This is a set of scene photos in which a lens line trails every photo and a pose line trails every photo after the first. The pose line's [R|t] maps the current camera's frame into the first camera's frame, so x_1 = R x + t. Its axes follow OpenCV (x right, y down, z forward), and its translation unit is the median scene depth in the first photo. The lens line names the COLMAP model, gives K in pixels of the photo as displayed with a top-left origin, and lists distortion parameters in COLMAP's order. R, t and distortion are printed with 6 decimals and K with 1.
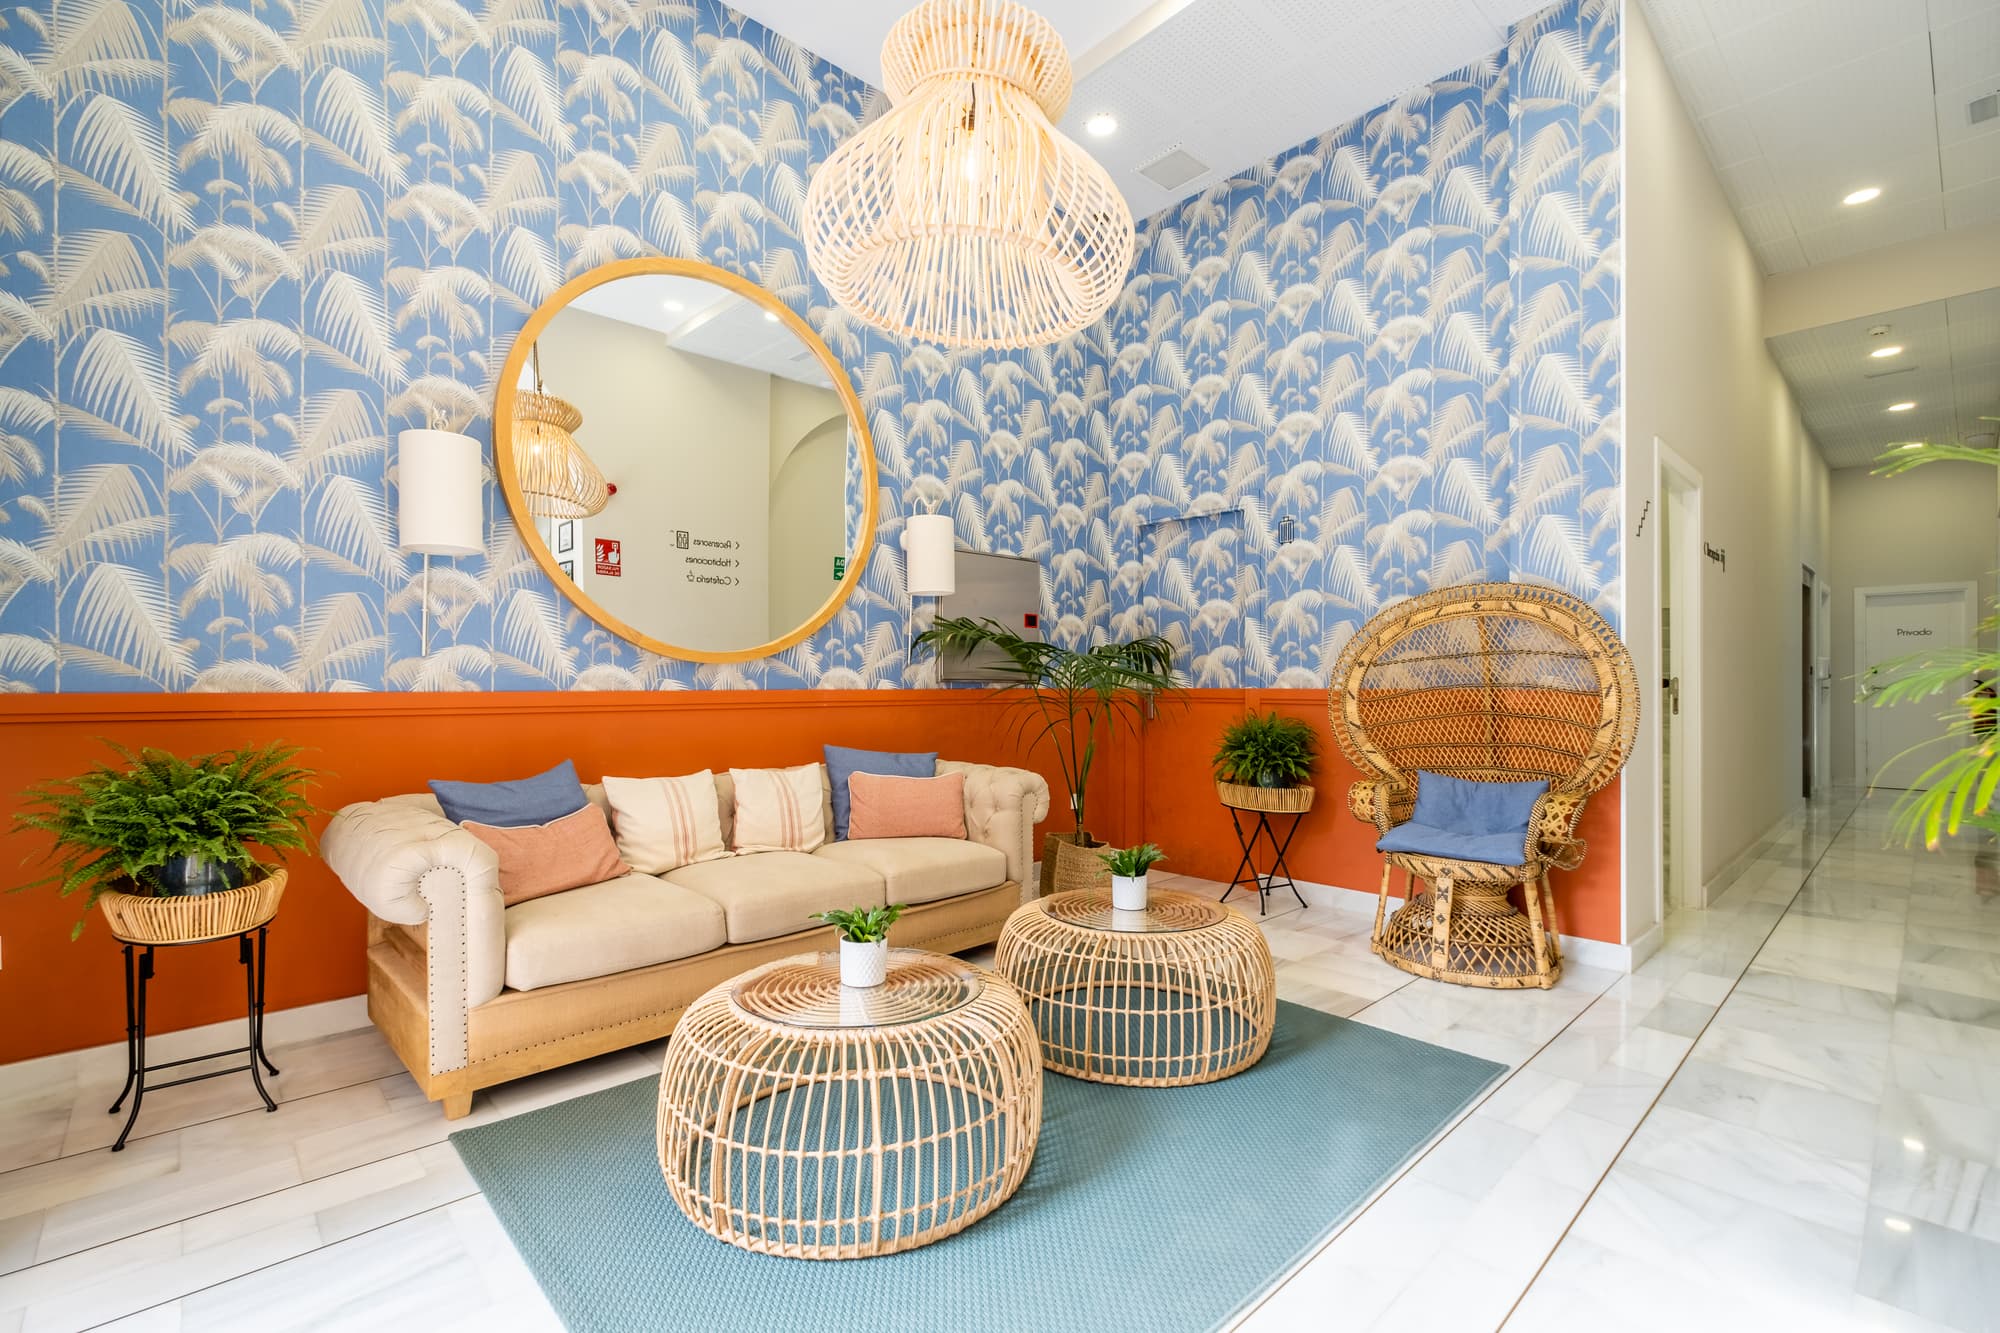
lens RADIAL K [[873.4, 0, 937.4], [0, 873.4, 685.0], [0, 0, 1]] dist [-0.001768, -0.000432]
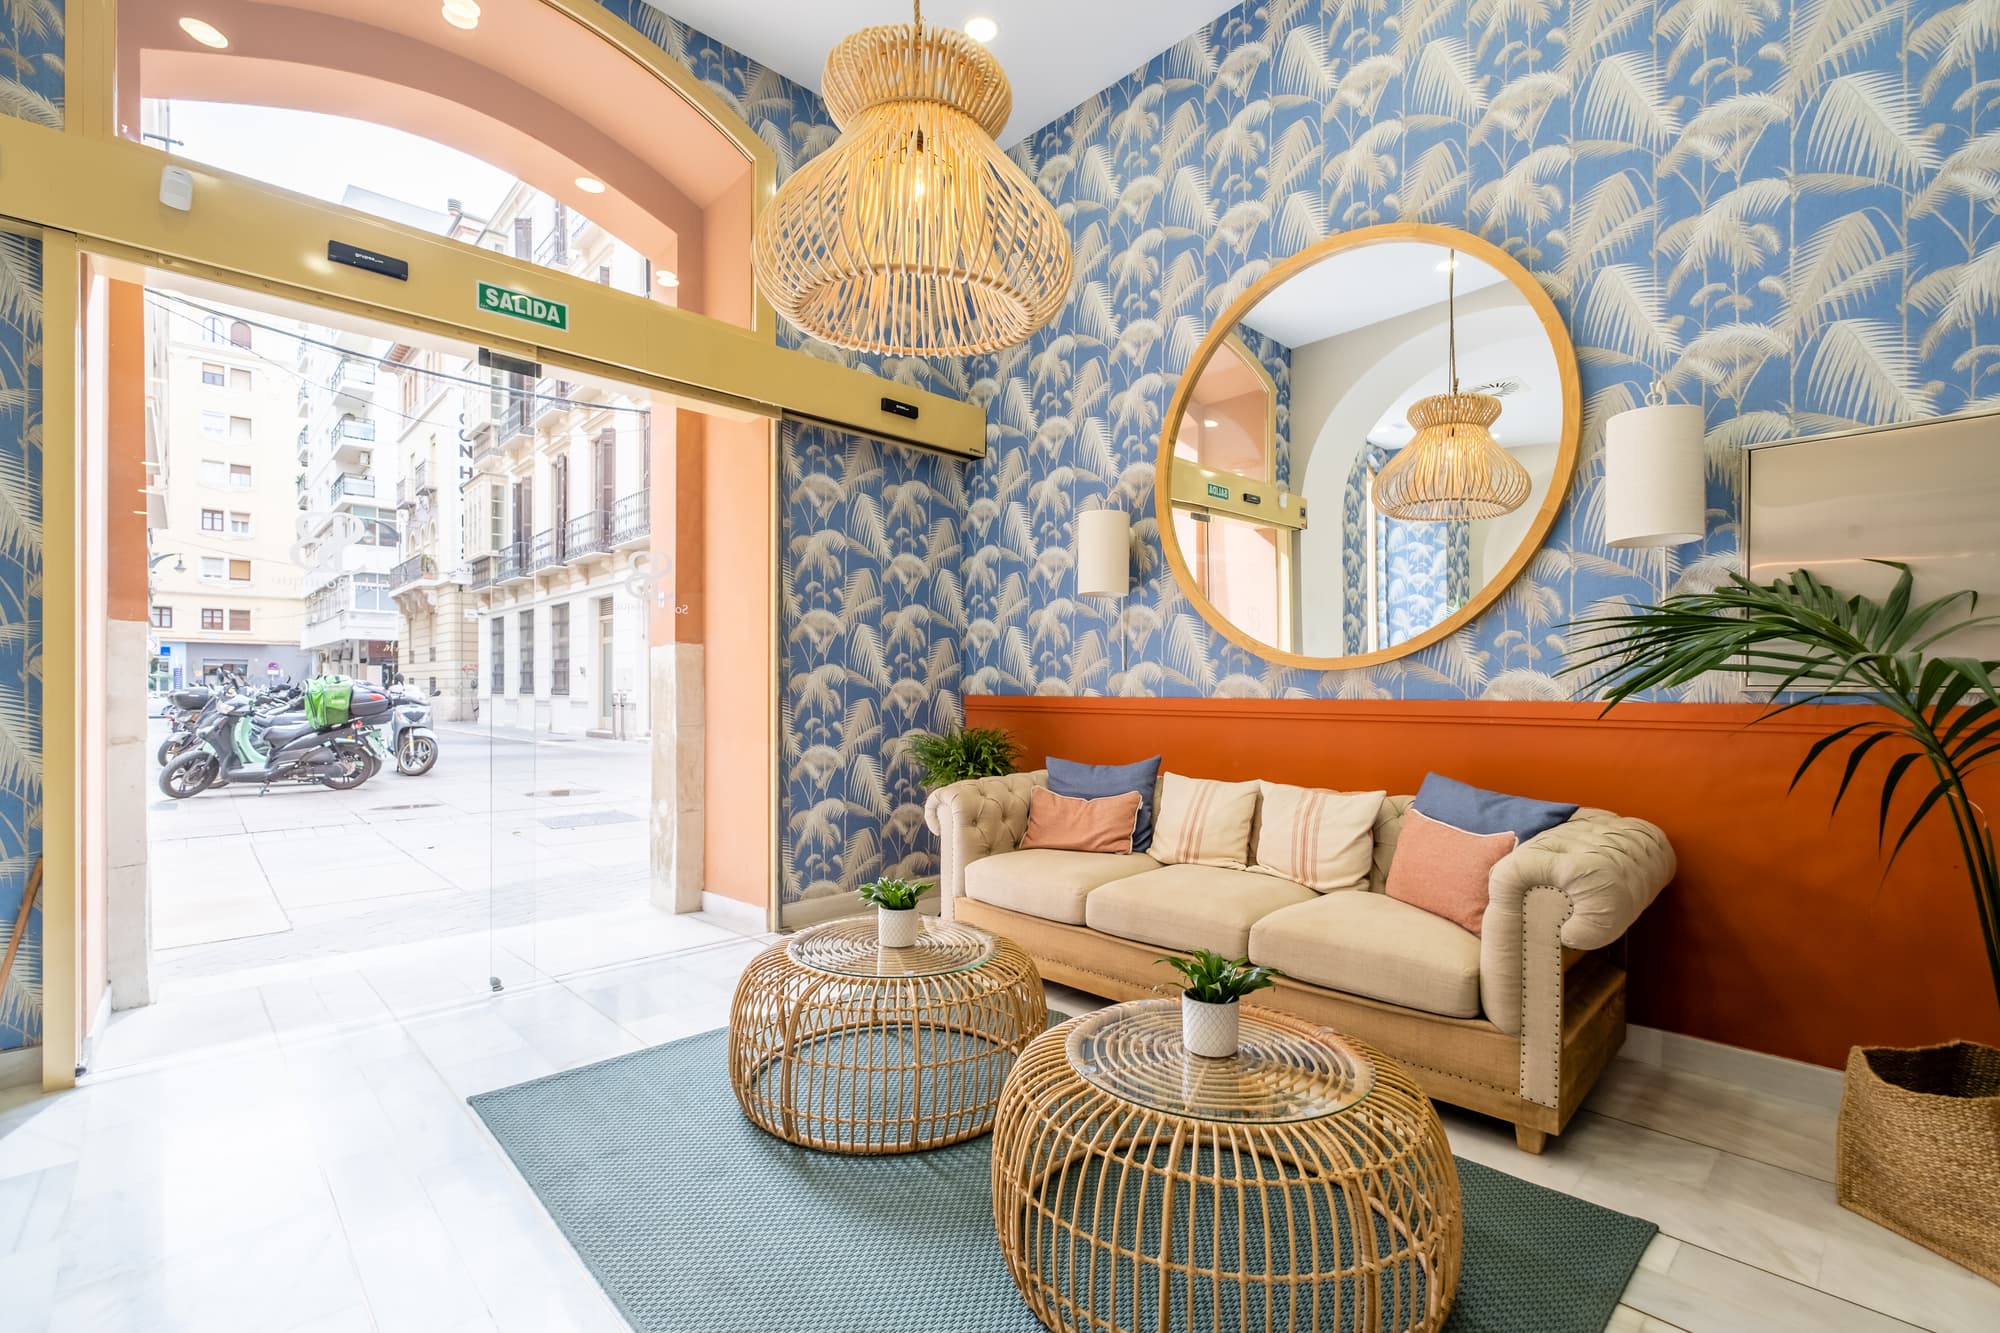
lens RADIAL K [[873.4, 0, 937.4], [0, 873.4, 685.0], [0, 0, 1]] dist [-0.001768, -0.000432]
pose [[-0.000454, -0.003962, -0.999992, 0.710849], [-0.003335, 0.999987, -0.003960, -0.004375], [0.999994, 0.003333, -0.000467, 0.636629]]
